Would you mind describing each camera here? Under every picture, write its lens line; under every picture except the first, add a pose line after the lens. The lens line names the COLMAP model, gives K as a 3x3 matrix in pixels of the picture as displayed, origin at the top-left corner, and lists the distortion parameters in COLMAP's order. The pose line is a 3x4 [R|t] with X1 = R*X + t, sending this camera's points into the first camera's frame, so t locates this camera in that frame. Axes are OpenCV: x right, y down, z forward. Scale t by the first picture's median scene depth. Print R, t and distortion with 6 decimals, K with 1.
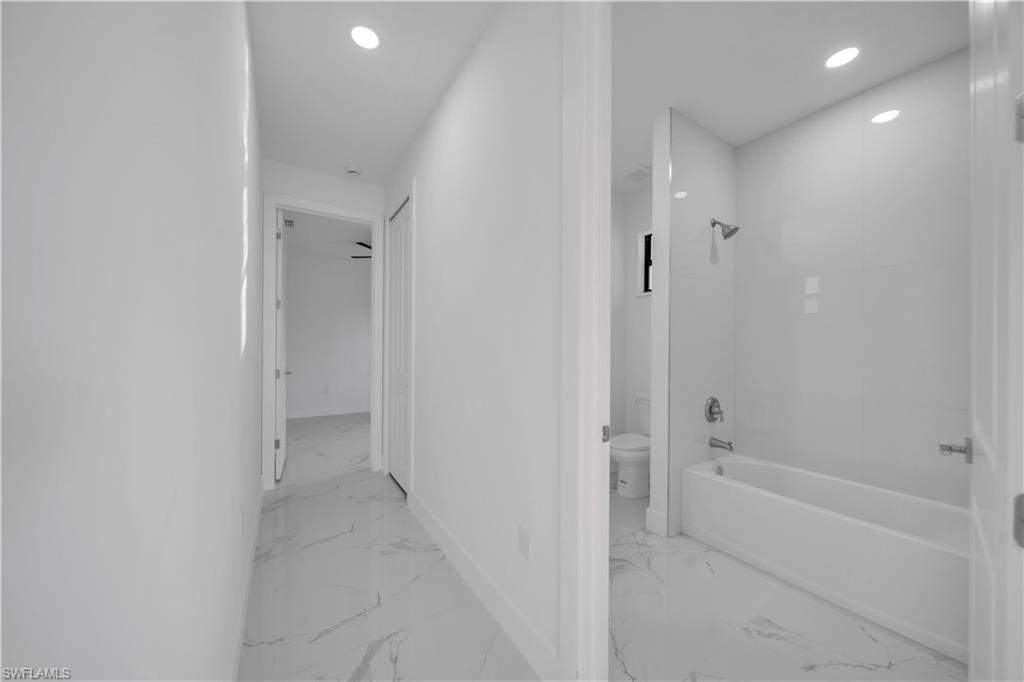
lens RADIAL K [[352.1, 0, 510.3], [0, 352.1, 346.5], [0, 0, 1]] dist [0.000264, -0.000287]
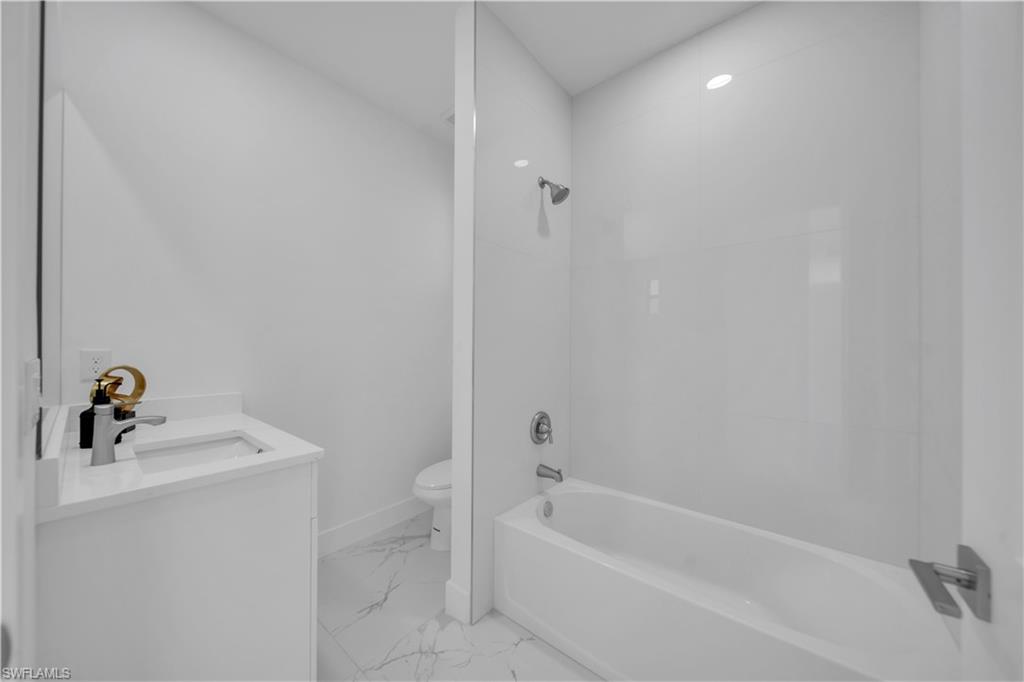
lens RADIAL K [[352.1, 0, 510.3], [0, 352.1, 346.5], [0, 0, 1]] dist [0.000264, -0.000287]
pose [[0.952639, 0.001064, 0.304102, 0.286363], [-0.000193, 0.999996, -0.002896, 0.006964], [-0.304104, 0.002700, 0.952635, 0.301581]]
